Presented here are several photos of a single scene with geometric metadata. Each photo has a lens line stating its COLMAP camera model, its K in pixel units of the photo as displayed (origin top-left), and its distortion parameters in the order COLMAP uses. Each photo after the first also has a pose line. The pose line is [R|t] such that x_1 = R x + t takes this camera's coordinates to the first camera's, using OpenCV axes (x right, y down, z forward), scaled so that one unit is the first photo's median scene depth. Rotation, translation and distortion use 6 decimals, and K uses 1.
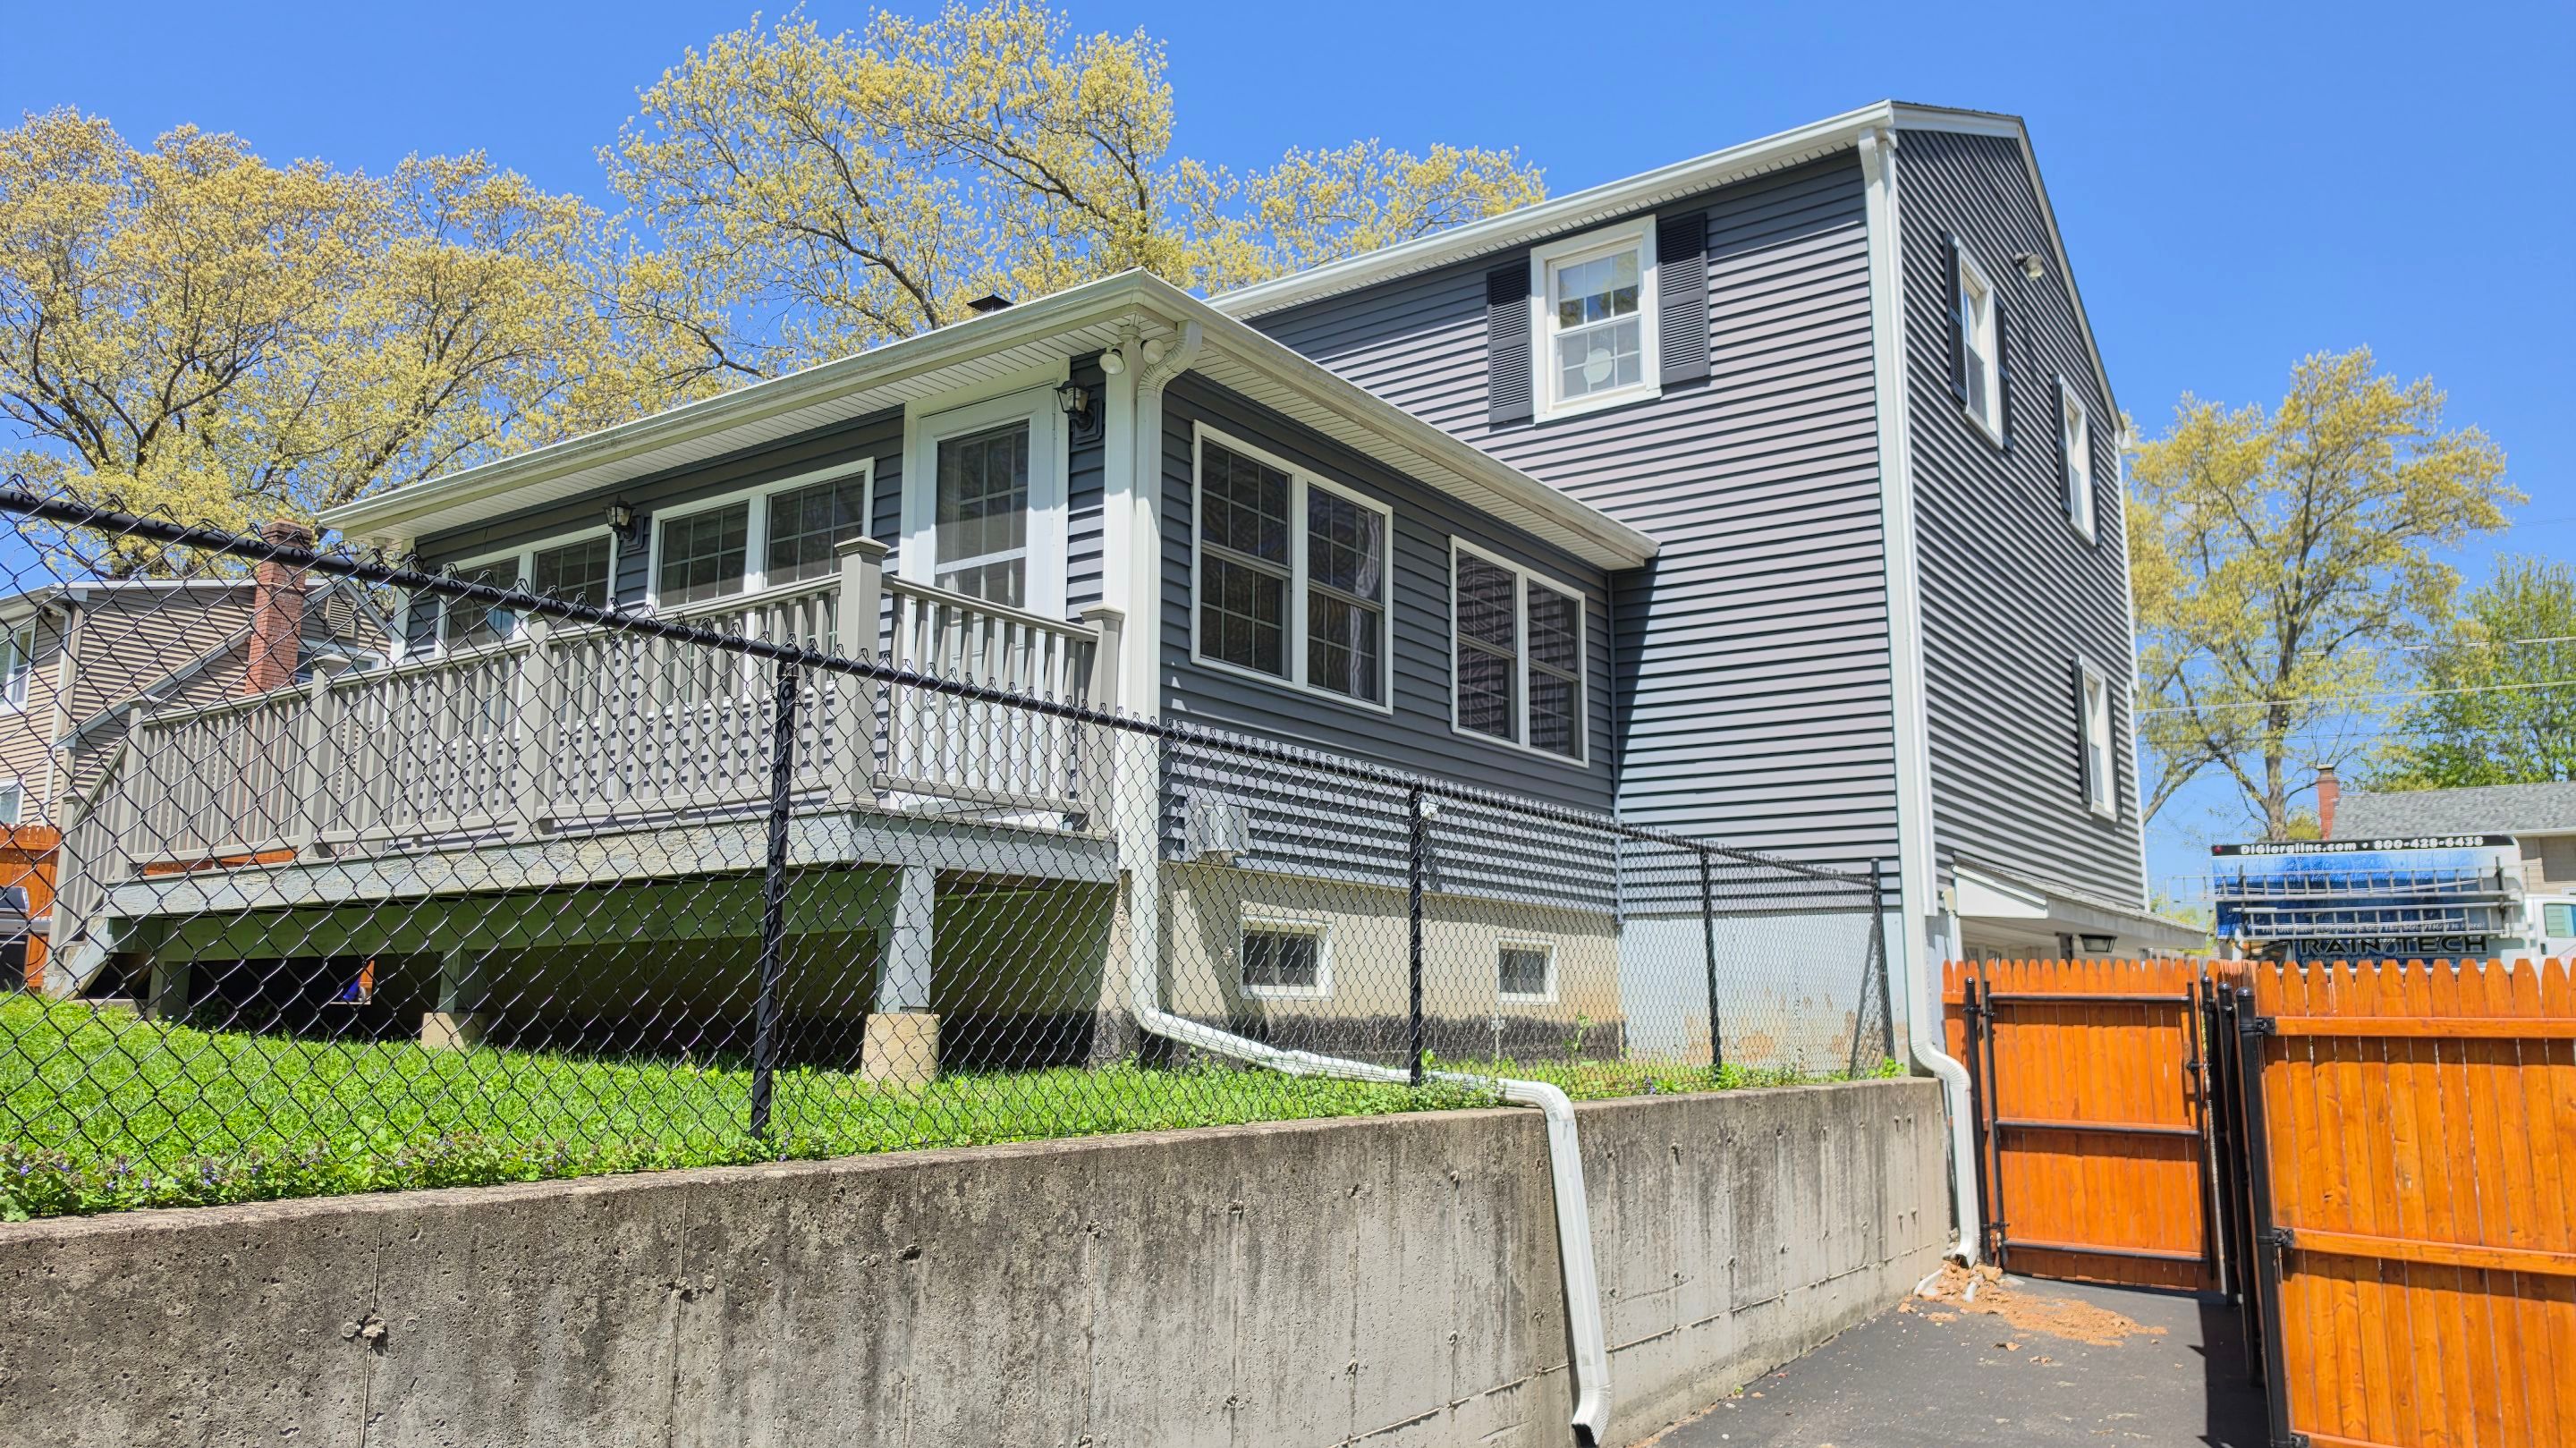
lens RADIAL K [[1762.6, 0, 1288.0], [0, 1762.6, 724.0], [0, 0, 1]] dist [0.104095, -0.129941]
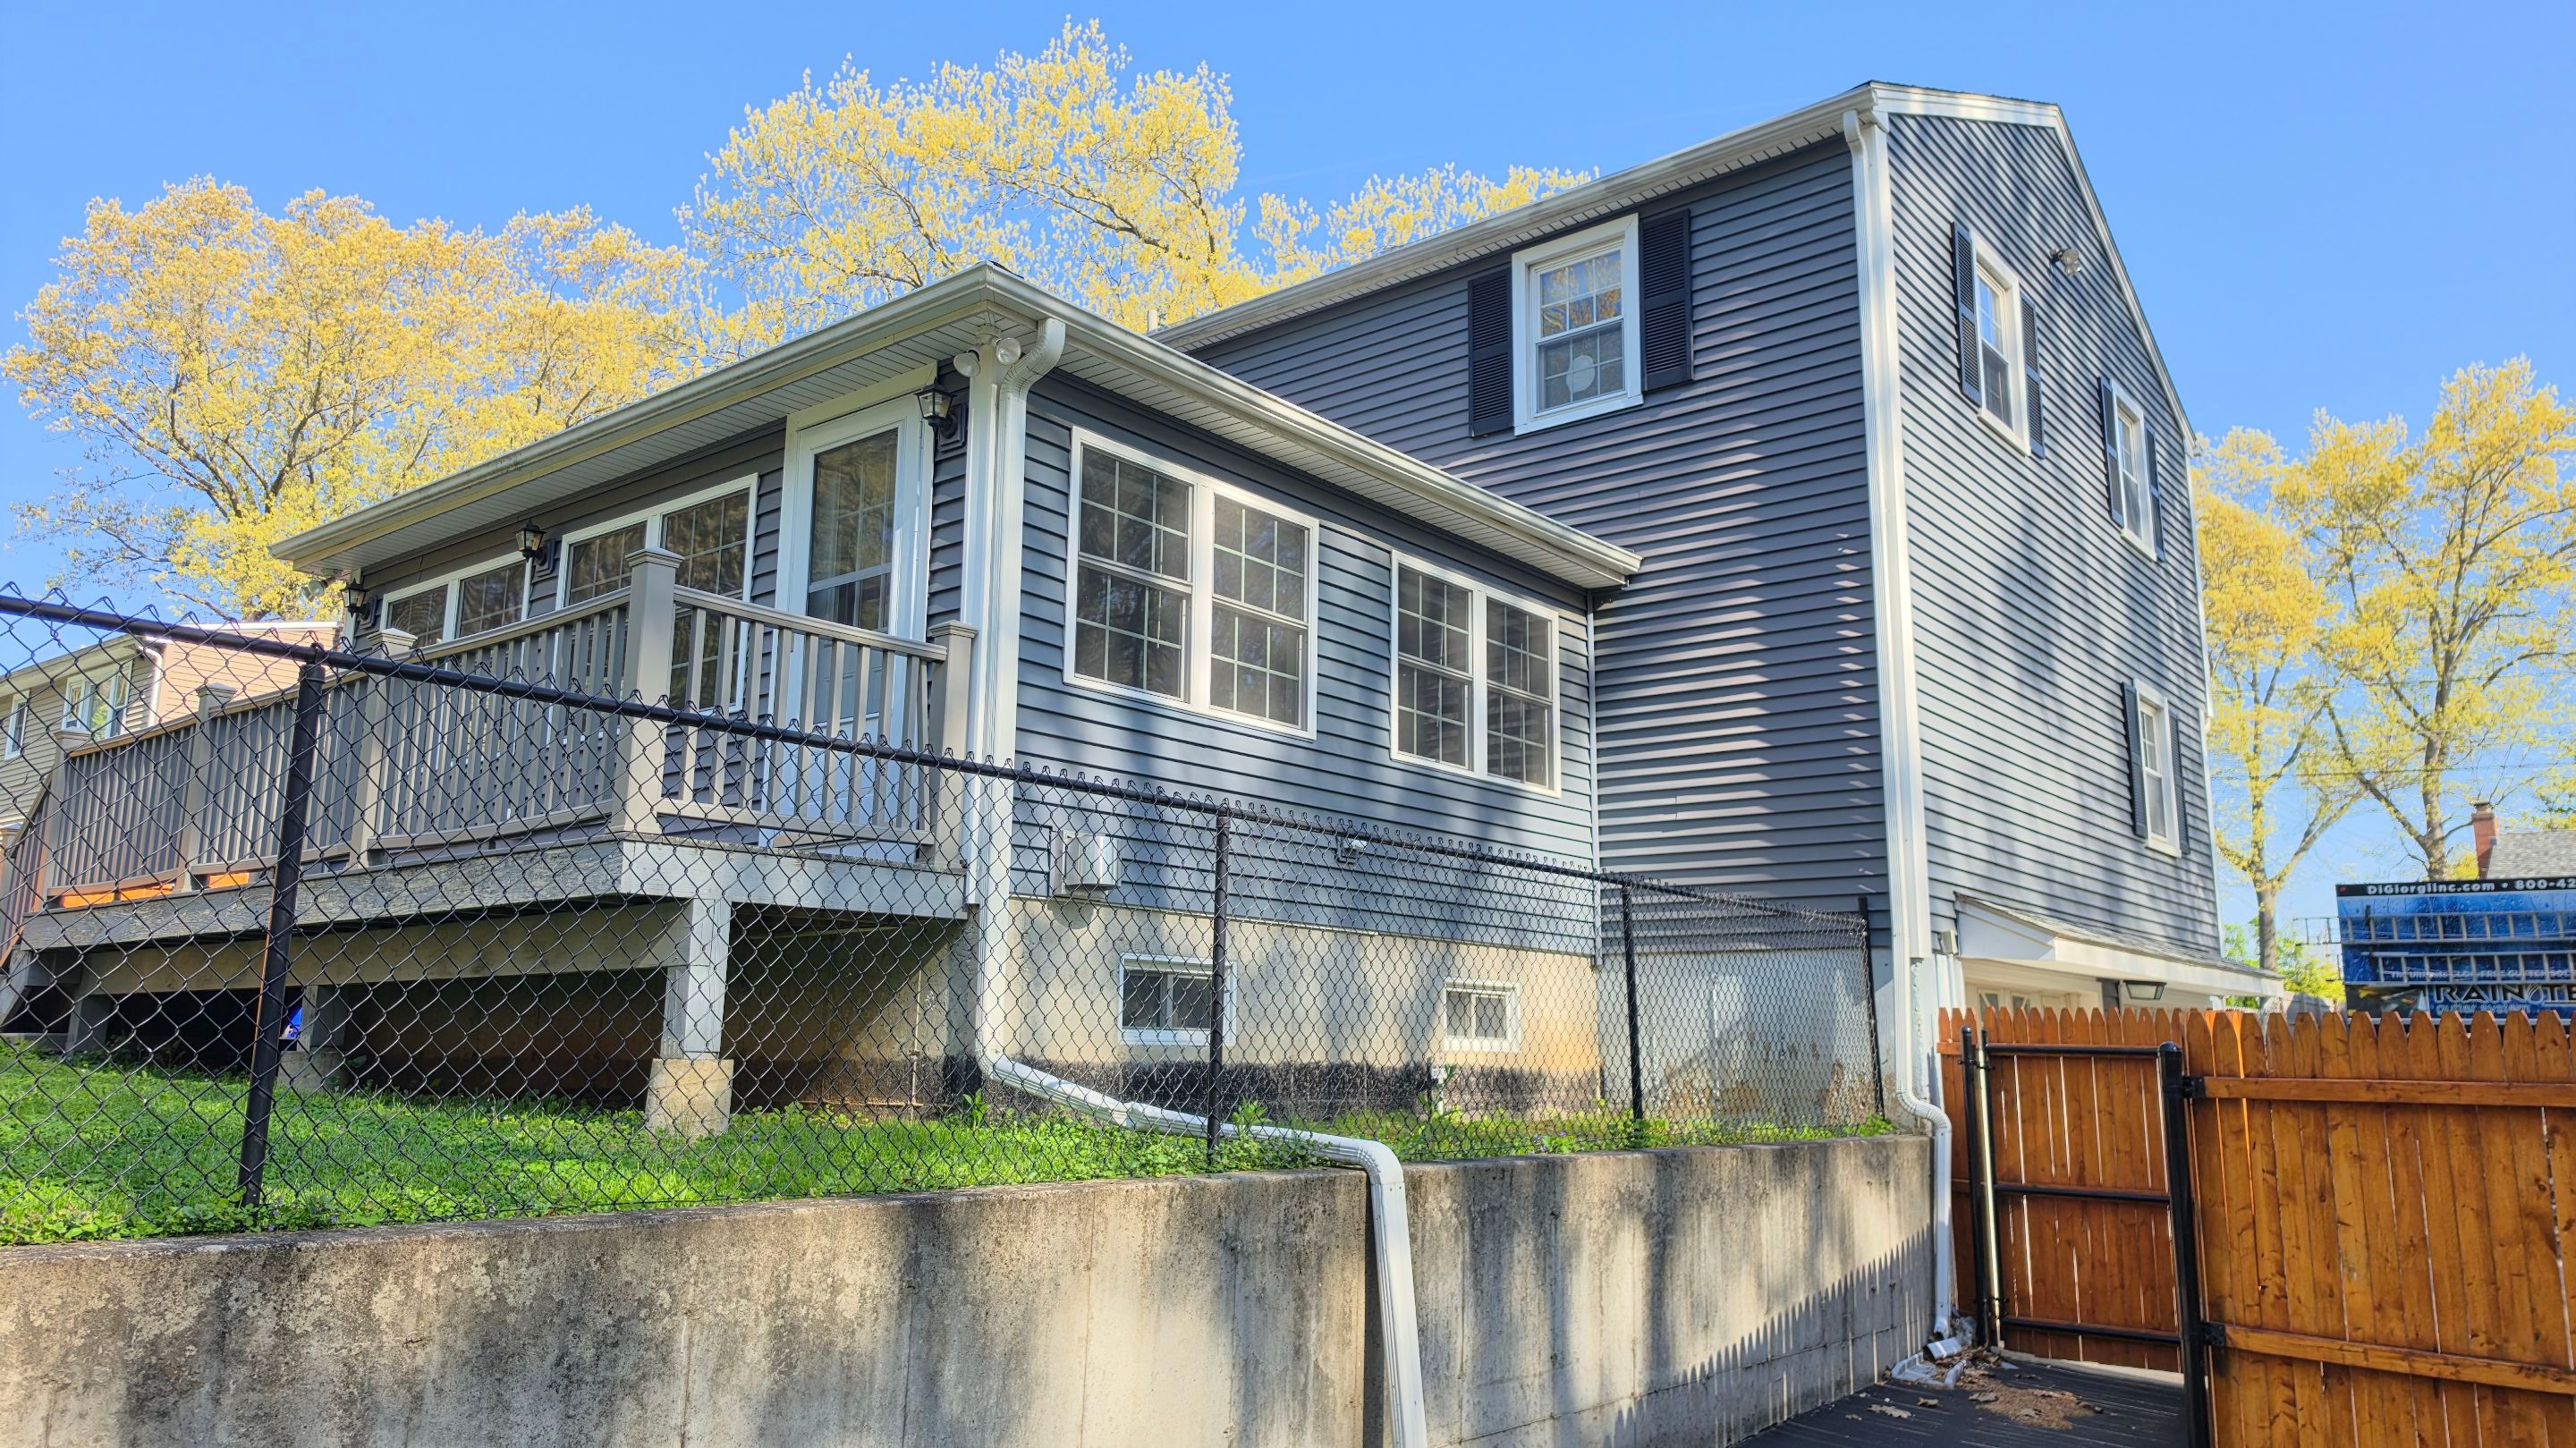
lens RADIAL K [[1745.9, 0, 1288.0], [0, 1745.9, 724.0], [0, 0, 1]] dist [0.089053, -0.121931]
pose [[0.996466, -0.004795, -0.083859, 0.131519], [0.002890, 0.999735, -0.022818, 0.008111], [0.083946, 0.022495, 0.996216, 0.078085]]
